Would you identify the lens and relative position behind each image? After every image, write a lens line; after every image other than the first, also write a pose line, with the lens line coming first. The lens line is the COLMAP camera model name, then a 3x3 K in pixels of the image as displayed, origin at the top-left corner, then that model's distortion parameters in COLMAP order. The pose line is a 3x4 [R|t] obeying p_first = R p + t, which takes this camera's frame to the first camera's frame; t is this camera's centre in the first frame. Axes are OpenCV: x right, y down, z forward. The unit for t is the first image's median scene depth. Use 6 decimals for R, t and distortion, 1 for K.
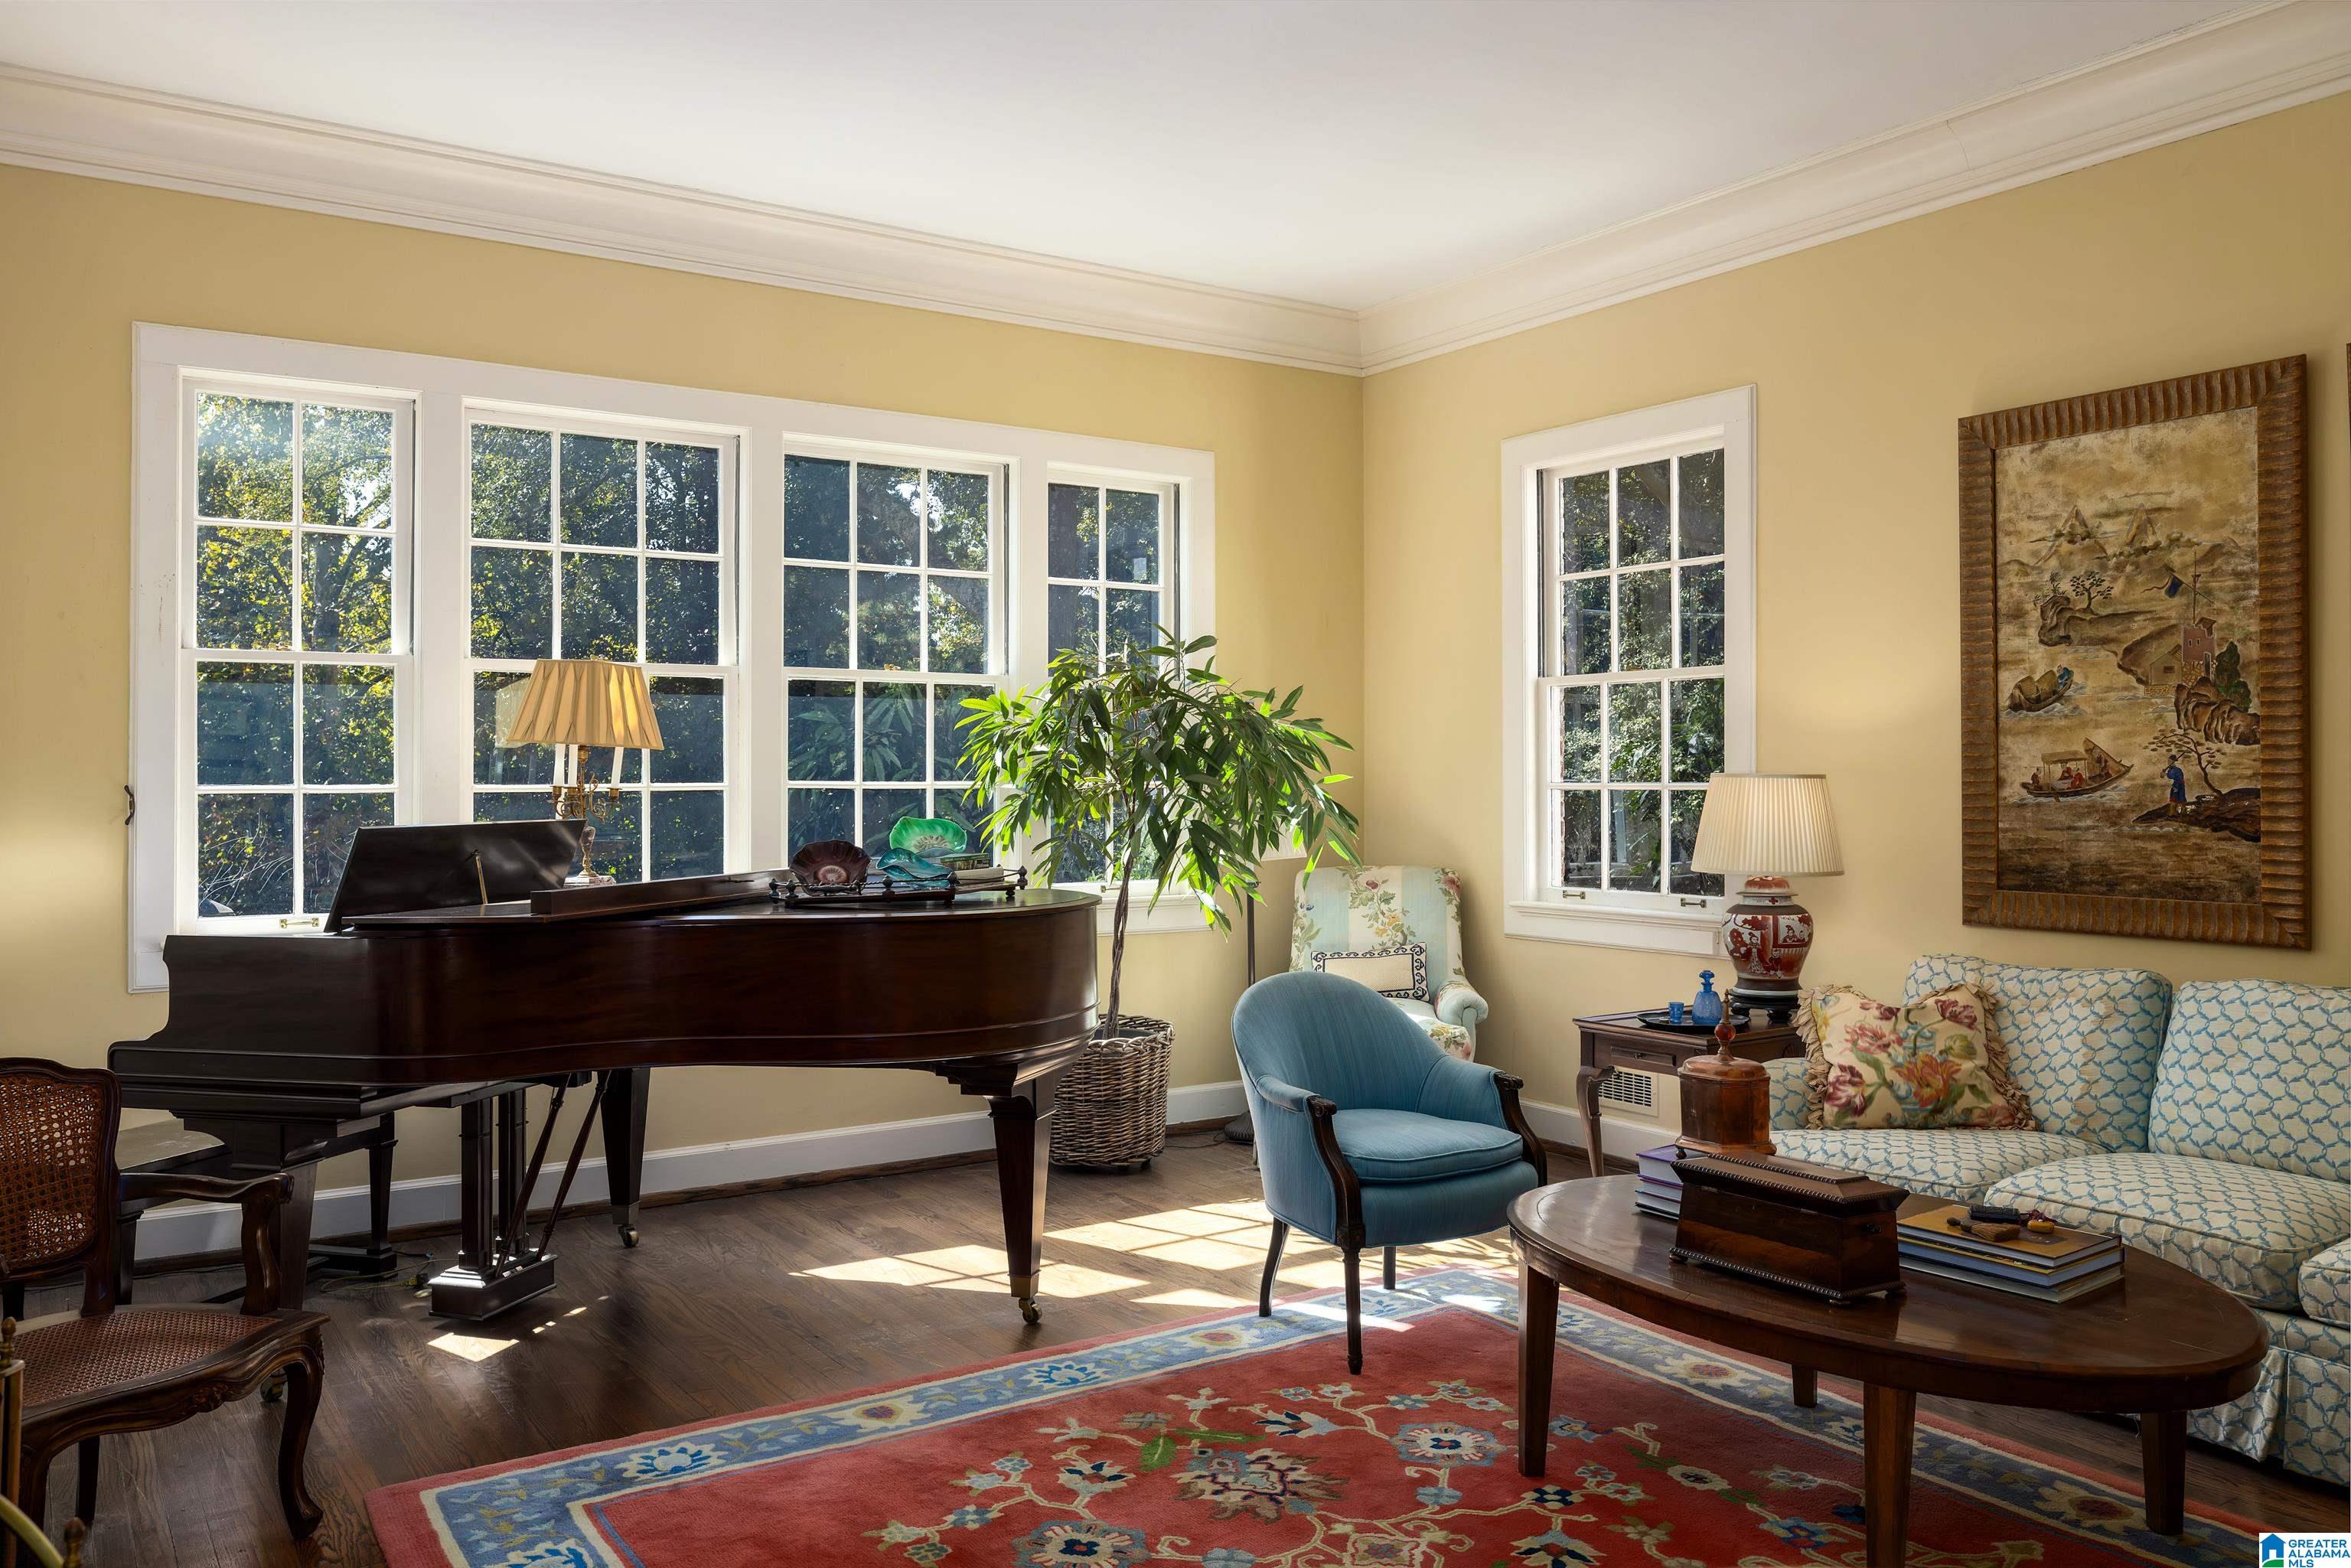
lens RADIAL K [[1760.0, 0, 1171.5], [0, 1760.0, 753.6], [0, 0, 1]] dist [-0.000527, 0.004646]
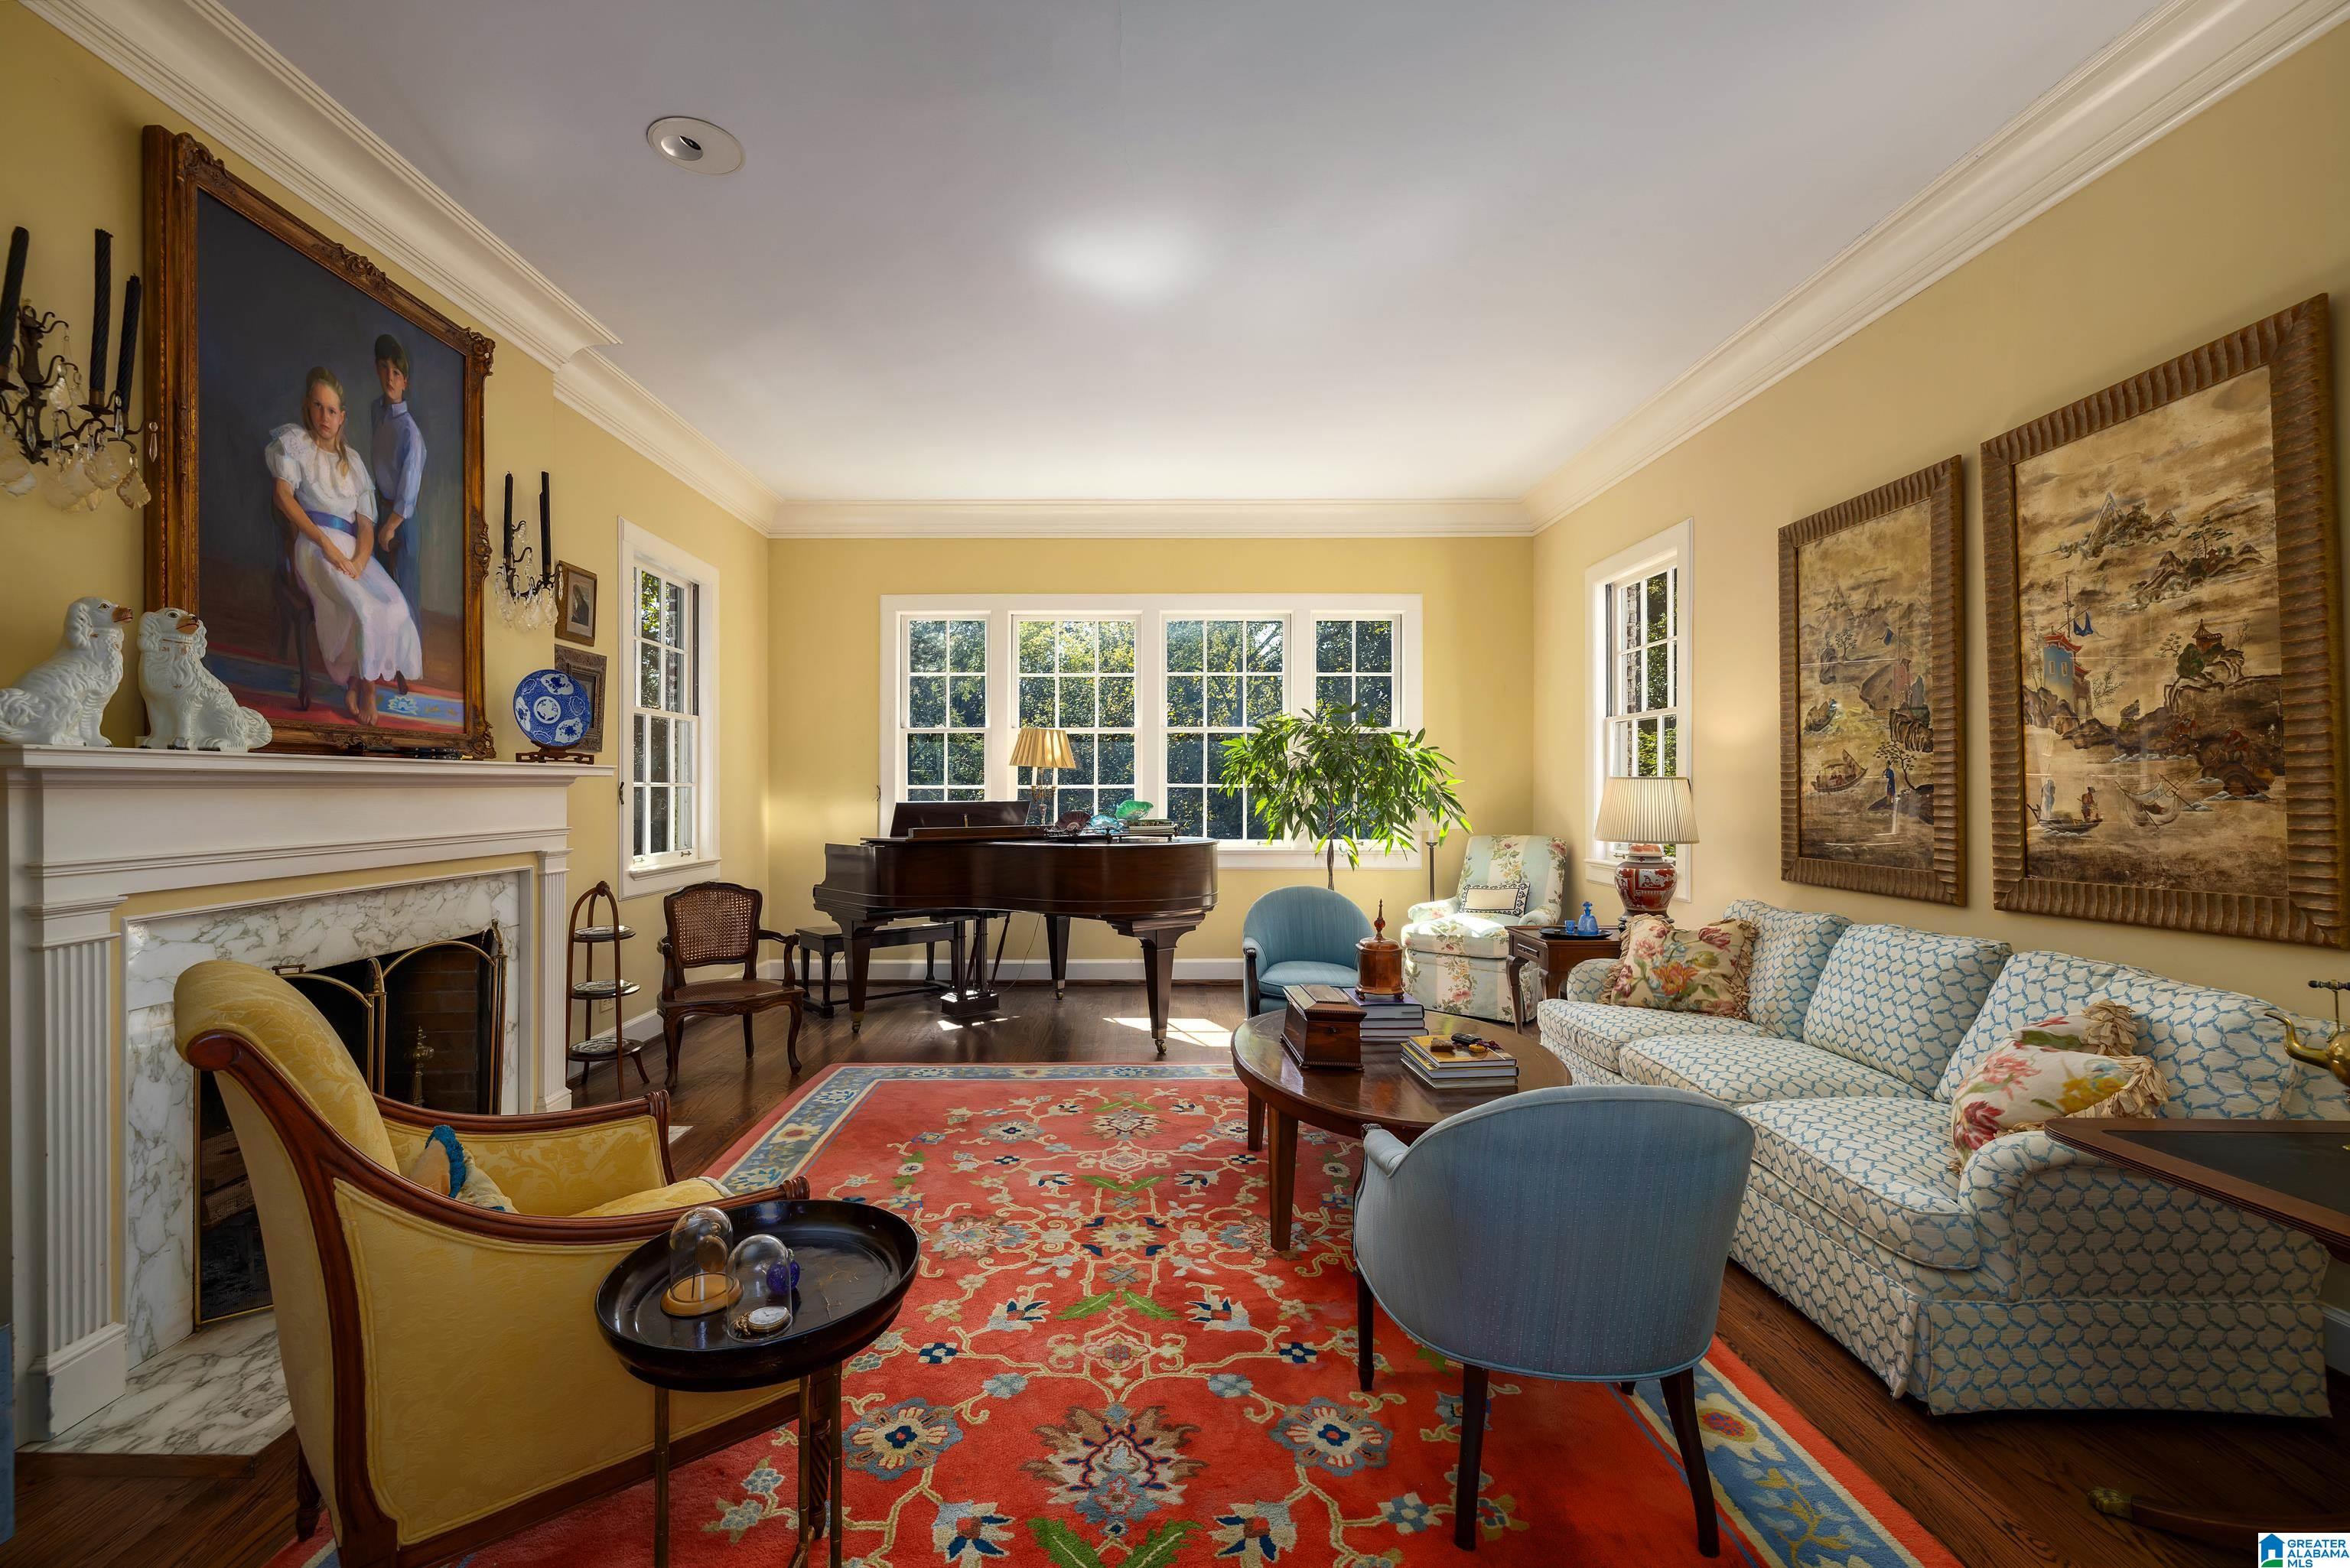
lens RADIAL K [[1006.1, 0, 1142.3], [0, 1006.1, 780.4], [0, 0, 1]] dist [0.000783, -0.000855]
pose [[0.835997, -0.004850, -0.548712, 0.509695], [0.009073, 0.999946, 0.004984, 0.007058], [0.548659, -0.009145, 0.835996, 0.030622]]
